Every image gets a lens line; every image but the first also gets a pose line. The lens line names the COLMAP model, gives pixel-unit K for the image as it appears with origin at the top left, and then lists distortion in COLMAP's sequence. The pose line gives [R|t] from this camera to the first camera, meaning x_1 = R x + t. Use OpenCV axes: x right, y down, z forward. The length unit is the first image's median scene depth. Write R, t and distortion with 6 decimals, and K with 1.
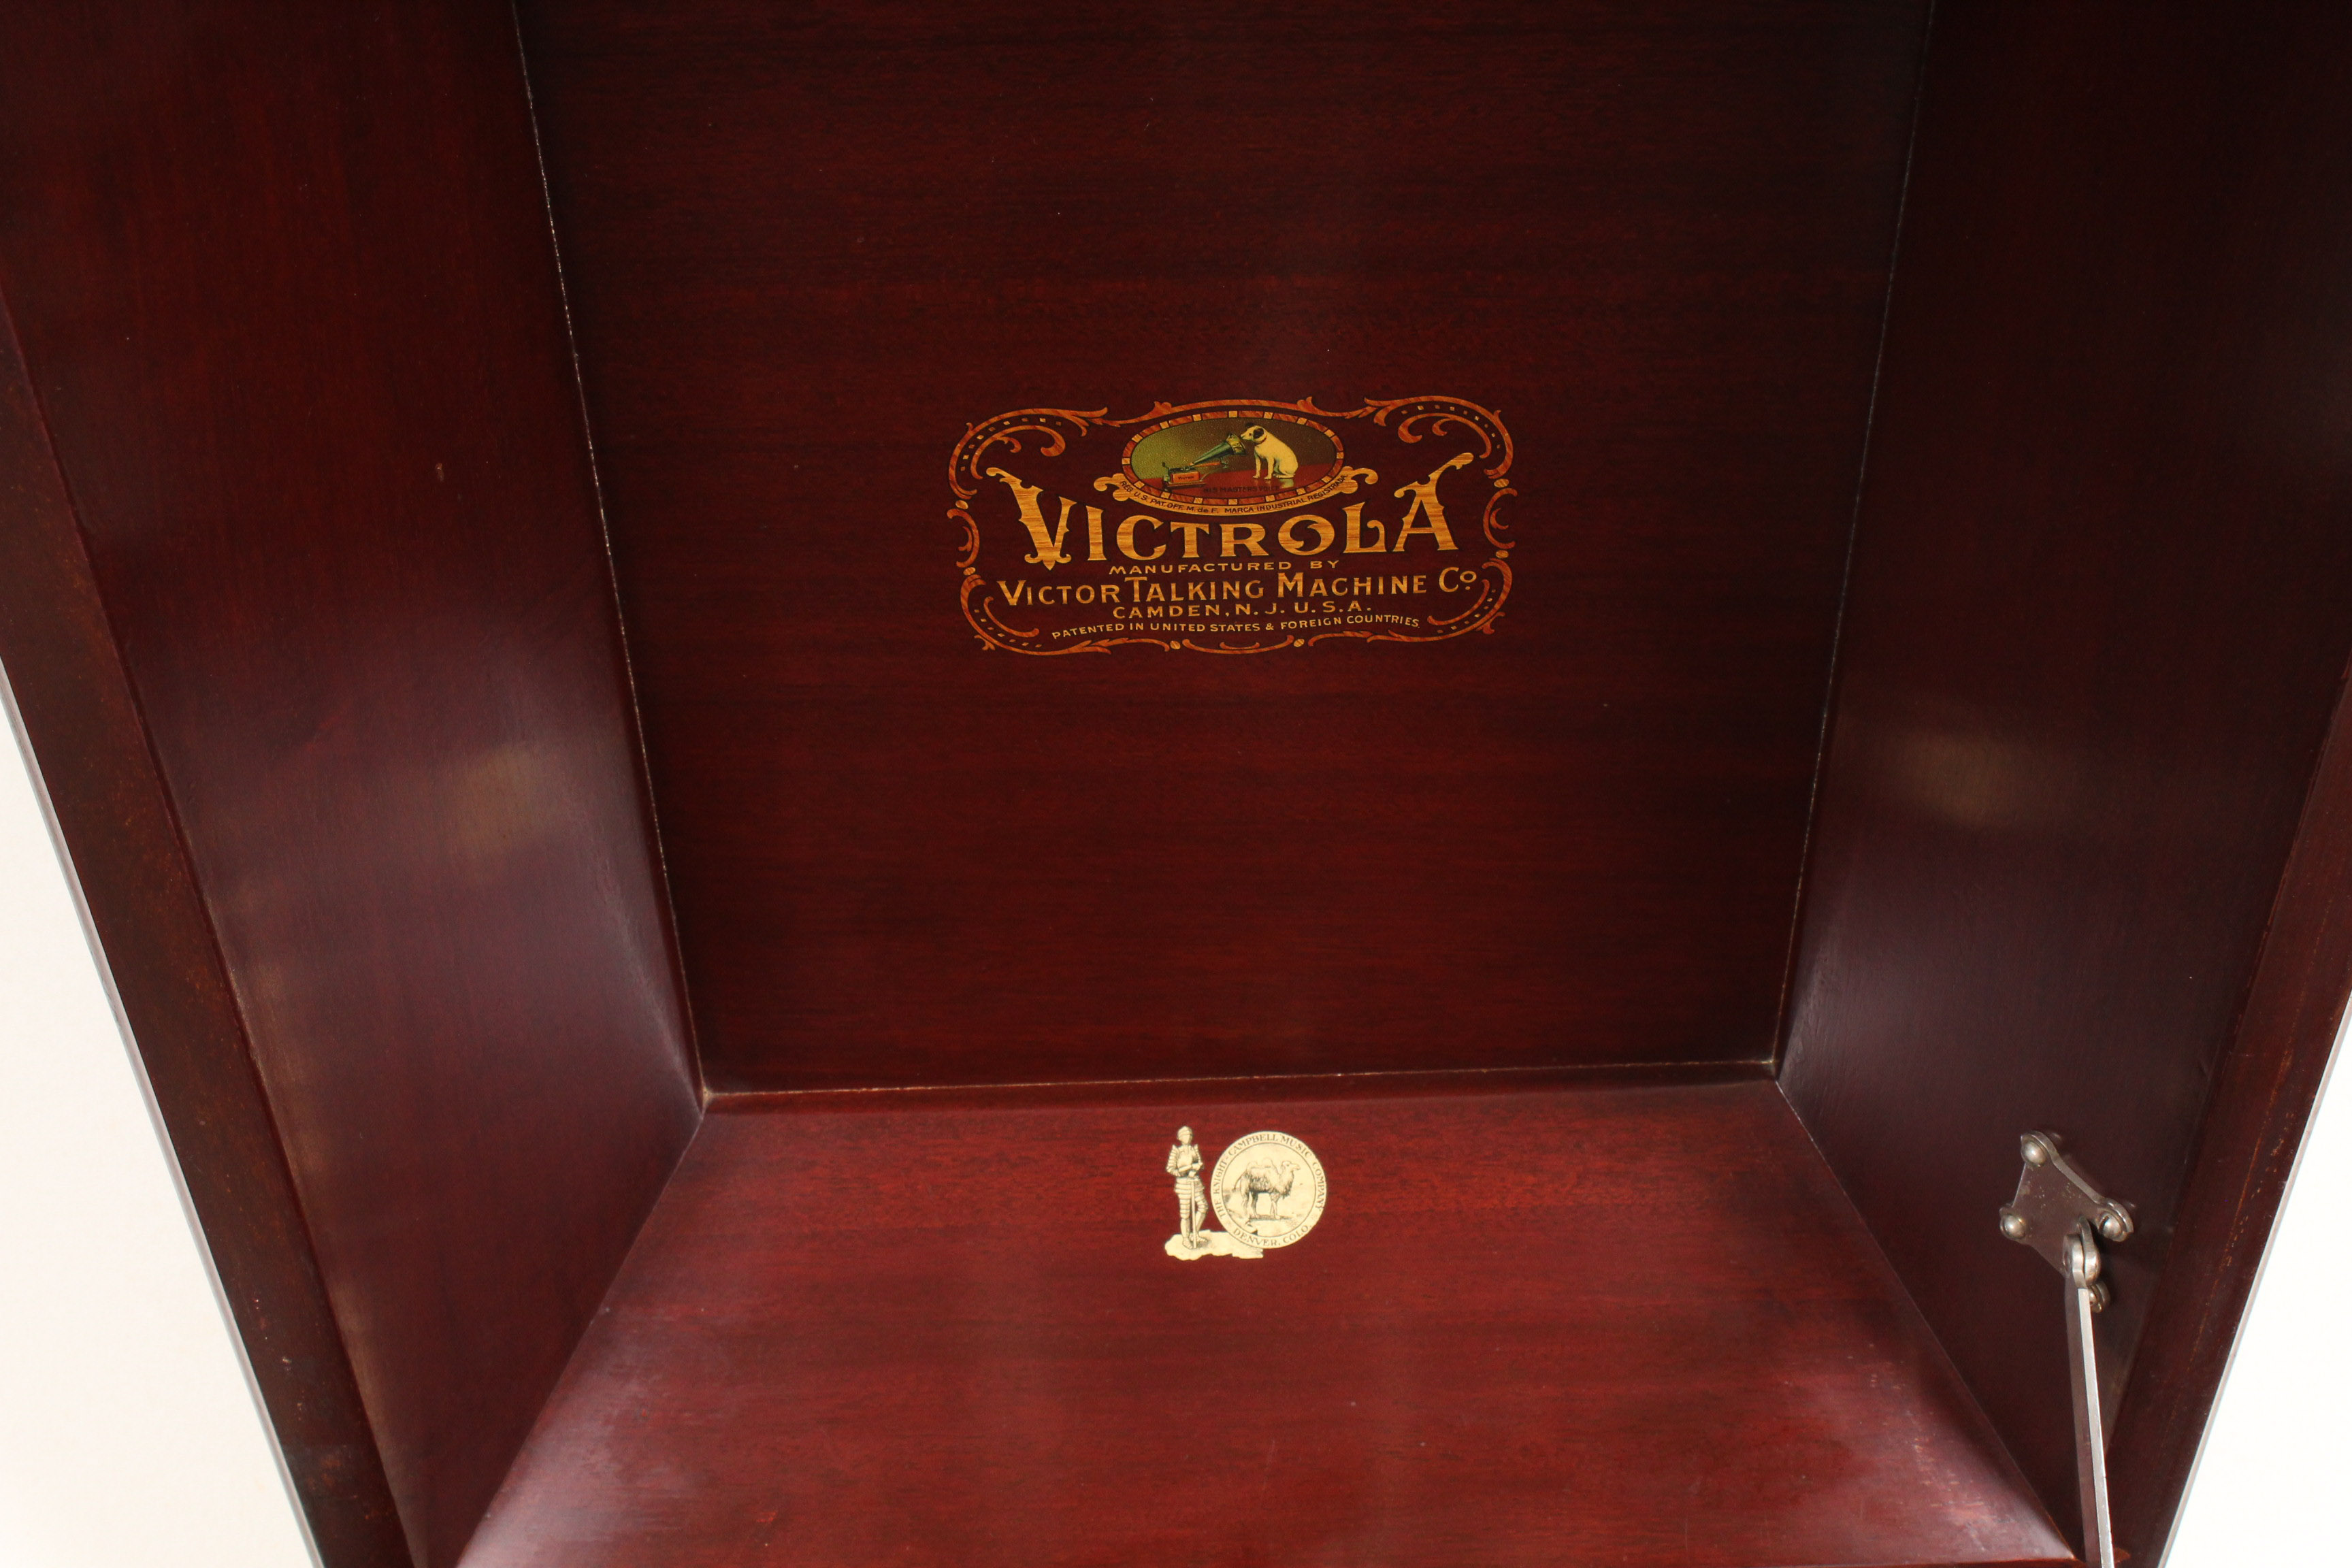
lens RADIAL K [[3800.1, 0, 1176.0], [0, 3800.1, 784.0], [0, 0, 1]] dist [0.022700, 0.081501]
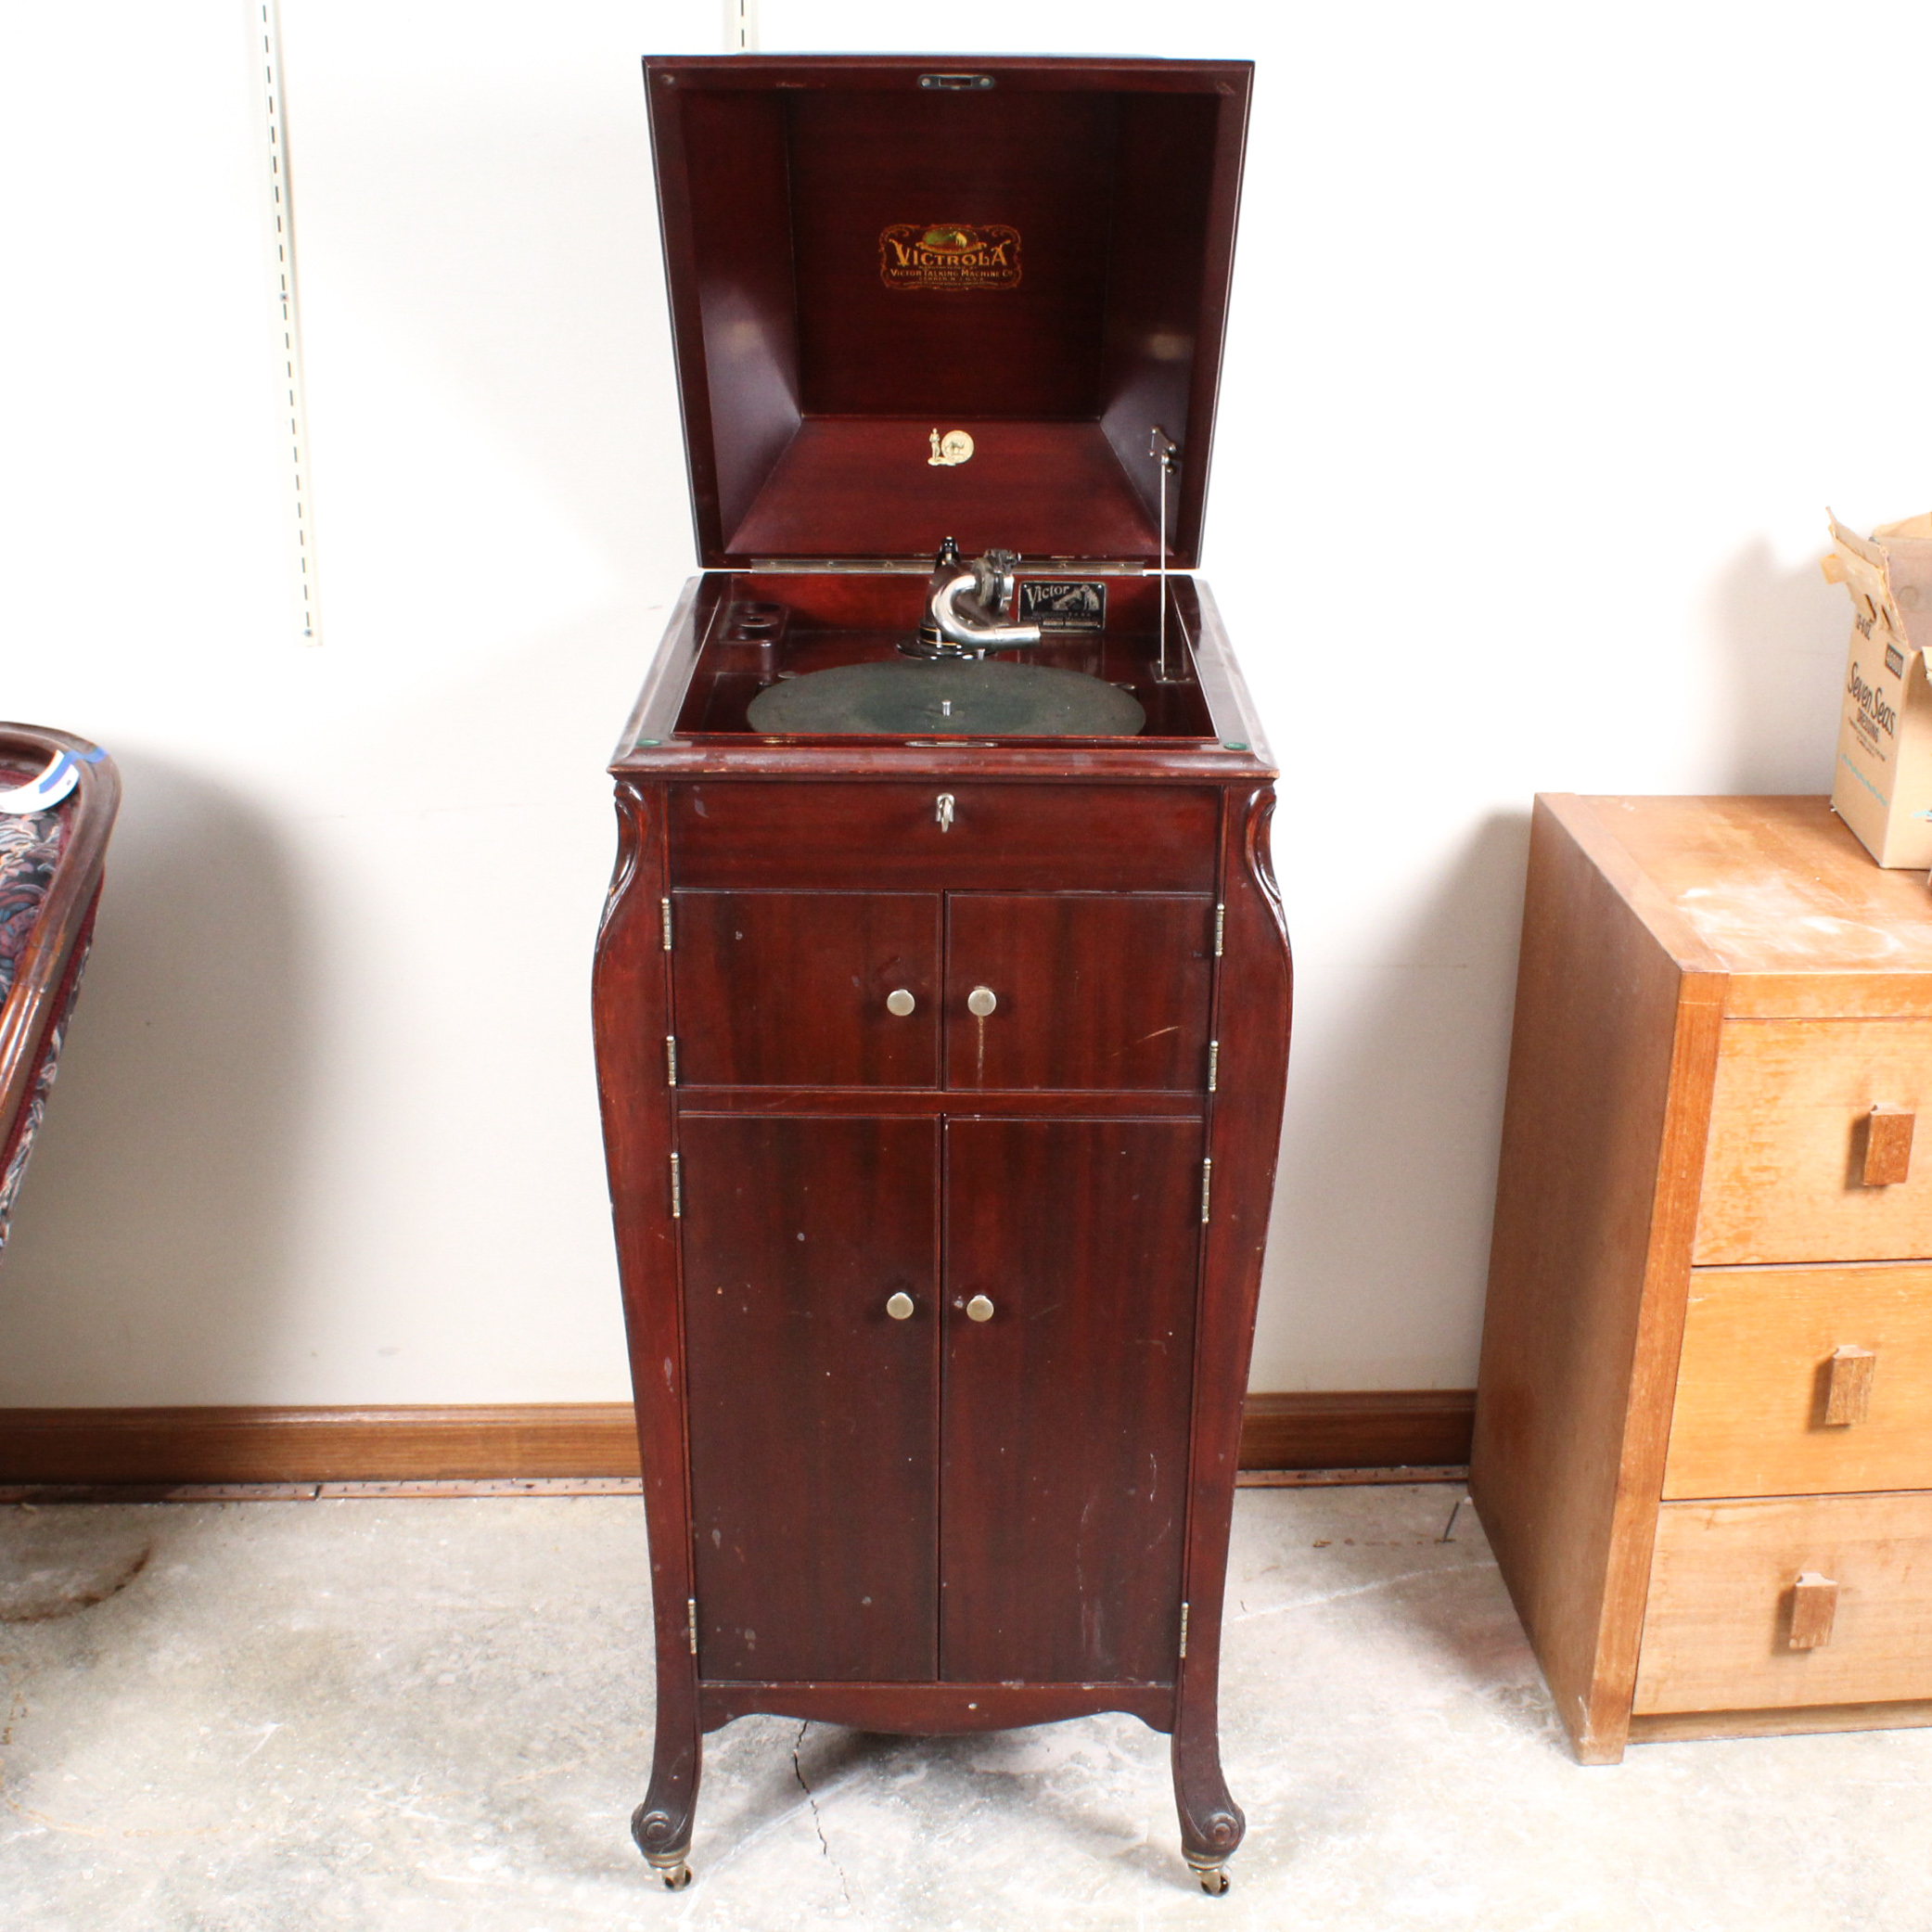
lens RADIAL K [[2693.3, 0, 1111.0], [0, 2693.3, 924.2], [0, 0, 1]] dist [-0.094746, -0.236729]
pose [[0.997739, 0.033540, 0.058235, 0.042070], [-0.042135, 0.987285, 0.153273, 0.181103], [-0.052354, -0.155380, 0.986467, -1.826819]]
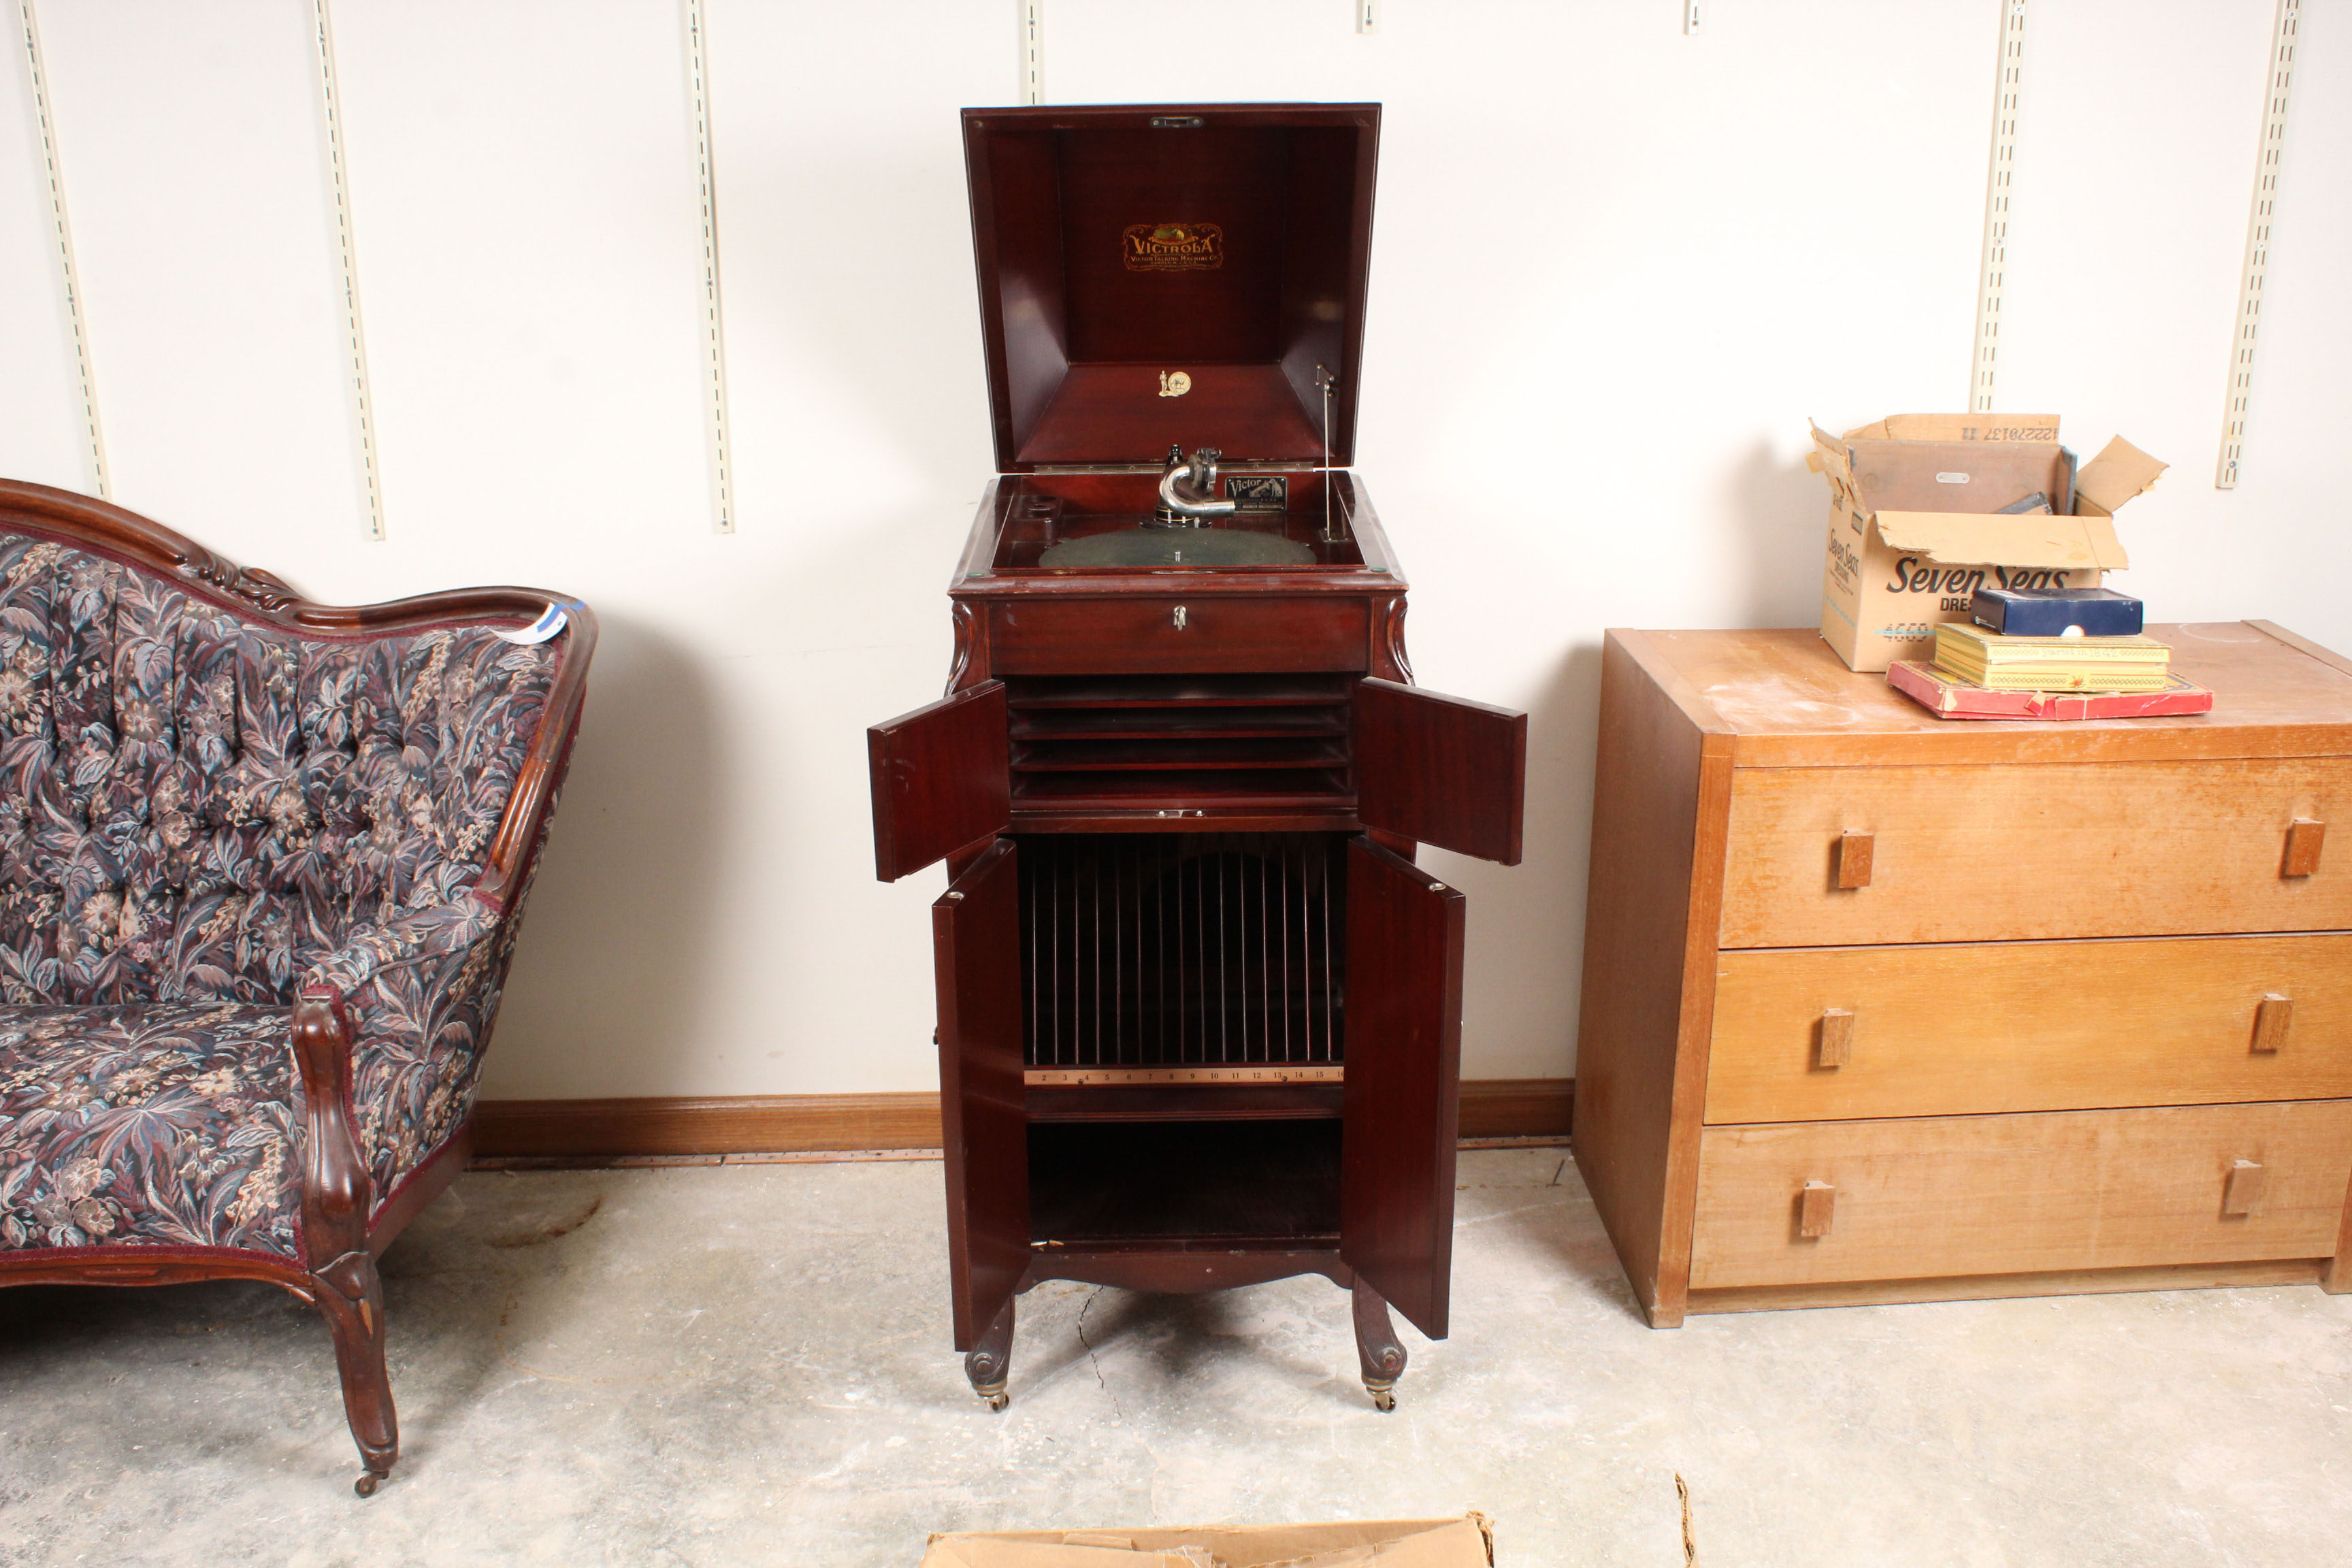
lens RADIAL K [[2252.3, 0, 1215.6], [0, 2252.3, 730.6], [0, 0, 1]] dist [-0.101379, -0.186058]
pose [[0.999694, 0.015208, 0.019498, 0.023888], [-0.017172, 0.994341, 0.104841, 0.290493], [-0.017793, -0.105144, 0.994298, -2.335799]]
